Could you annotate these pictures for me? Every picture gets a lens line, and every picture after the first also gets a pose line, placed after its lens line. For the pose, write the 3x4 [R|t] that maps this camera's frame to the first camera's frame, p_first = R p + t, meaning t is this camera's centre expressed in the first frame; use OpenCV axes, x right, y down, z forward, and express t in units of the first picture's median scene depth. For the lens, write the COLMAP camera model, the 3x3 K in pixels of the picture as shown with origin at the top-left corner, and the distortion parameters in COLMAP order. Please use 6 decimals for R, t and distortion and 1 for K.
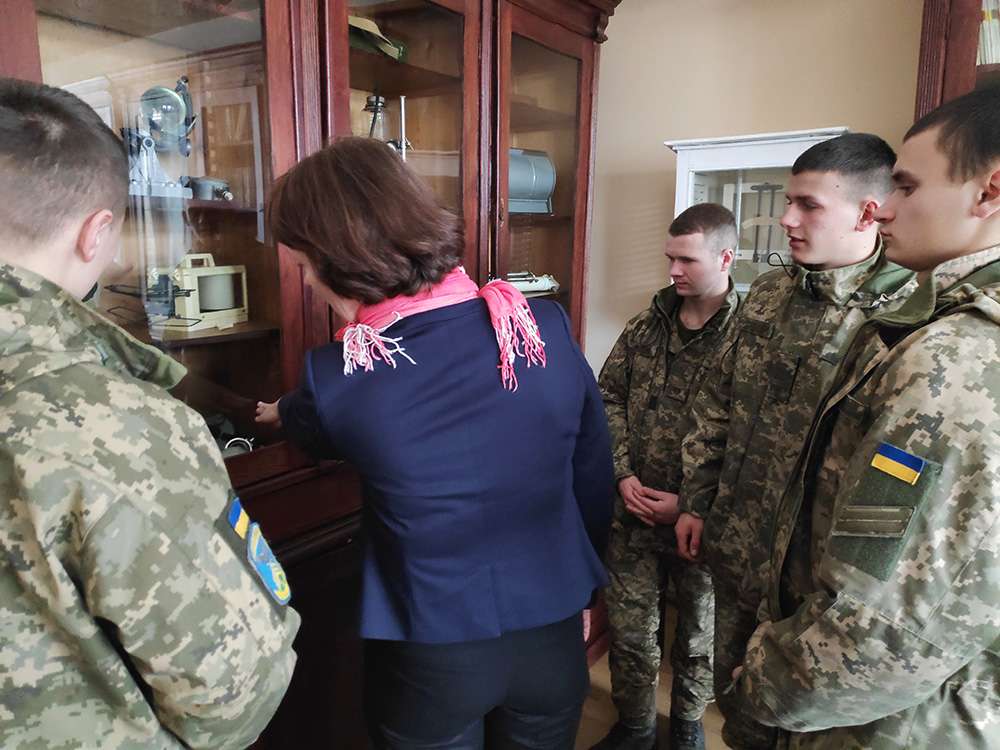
lens RADIAL K [[711.2, 0, 501.2], [0, 711.2, 373.6], [0, 0, 1]] dist [0.005928, 0.000819]
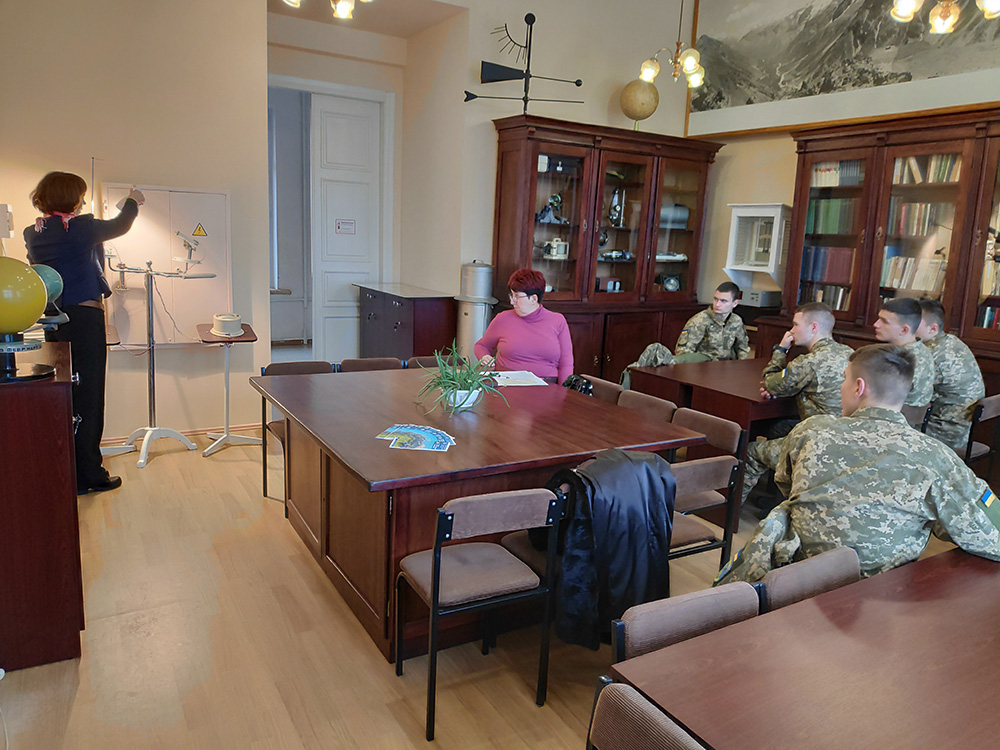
lens RADIAL K [[711.2, 0, 498.7], [0, 711.2, 372.5], [0, 0, 1]] dist [0.005928, 0.000819]
pose [[0.911811, 0.126327, -0.390694, 0.662571], [-0.122345, 0.991864, 0.035176, 0.345814], [0.391959, 0.015725, 0.919848, -2.010322]]
